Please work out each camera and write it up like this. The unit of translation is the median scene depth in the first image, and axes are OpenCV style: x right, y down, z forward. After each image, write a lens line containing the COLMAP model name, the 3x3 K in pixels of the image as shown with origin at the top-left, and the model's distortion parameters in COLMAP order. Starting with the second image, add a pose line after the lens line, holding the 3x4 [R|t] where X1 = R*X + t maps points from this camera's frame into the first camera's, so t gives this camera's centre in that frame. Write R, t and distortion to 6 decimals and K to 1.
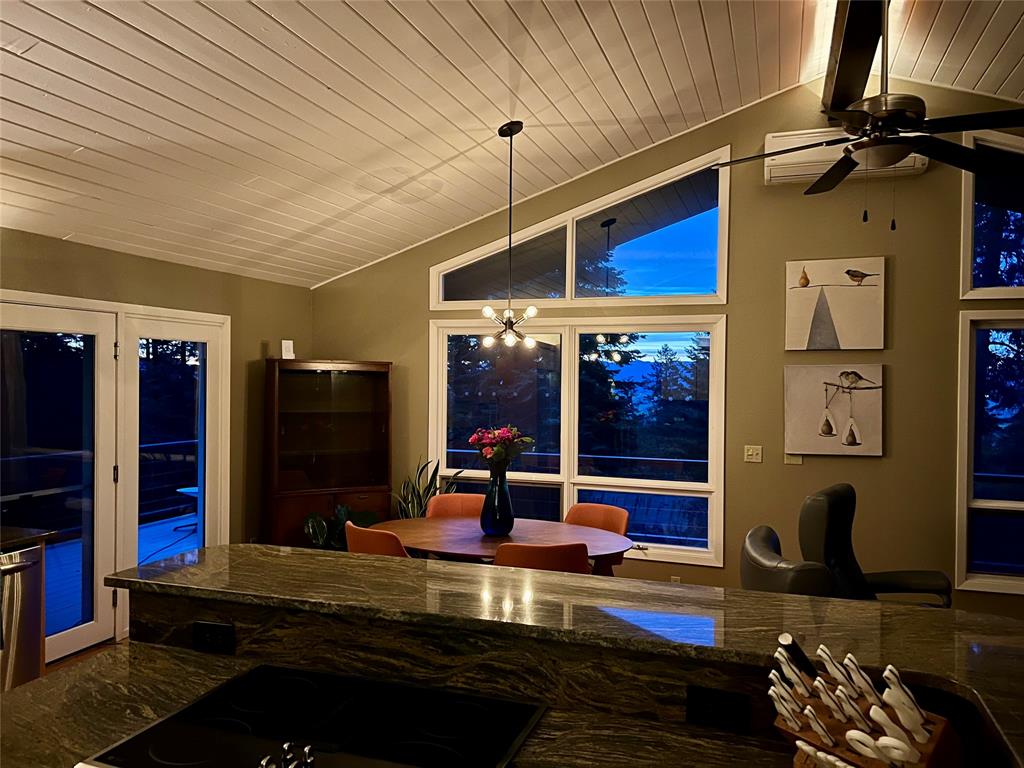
lens RADIAL K [[761.6, 0, 509.1], [0, 761.6, 386.4], [0, 0, 1]] dist [0.065555, -0.075072]
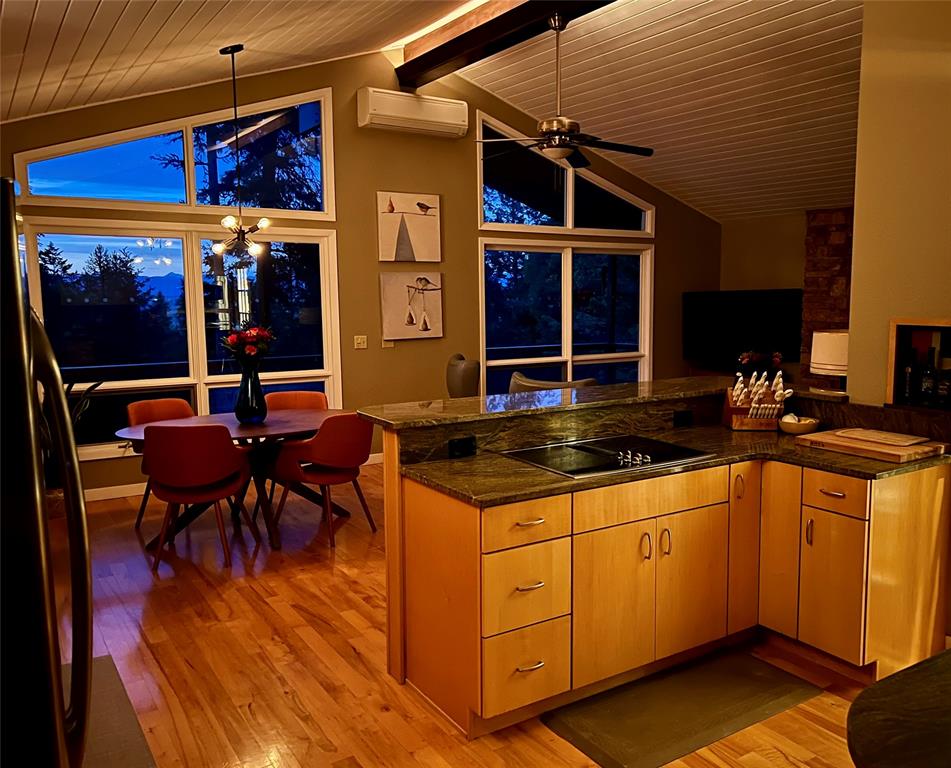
lens RADIAL K [[804.4, 0, 532.9], [0, 804.4, 385.3], [0, 0, 1]] dist [0.069152, -0.100204]
pose [[0.592220, -0.106784, 0.798669, -0.623953], [0.015350, 0.992495, 0.121317, 0.000074], [-0.805630, -0.059587, 0.589415, -0.033453]]
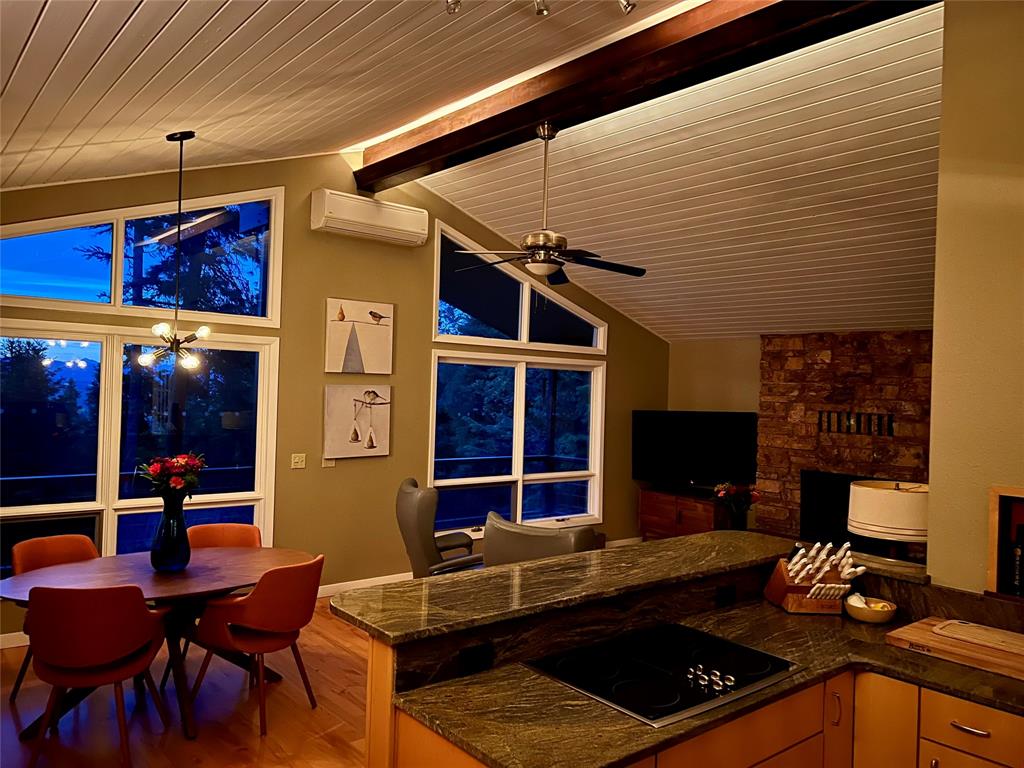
lens RADIAL K [[761.6, 0, 509.1], [0, 761.6, 386.4], [0, 0, 1]] dist [0.065555, -0.075072]
pose [[0.519424, 0.007838, 0.854480, -0.522579], [-0.018459, 0.999828, 0.002049, -0.033540], [-0.854317, -0.016838, 0.519479, 0.142512]]
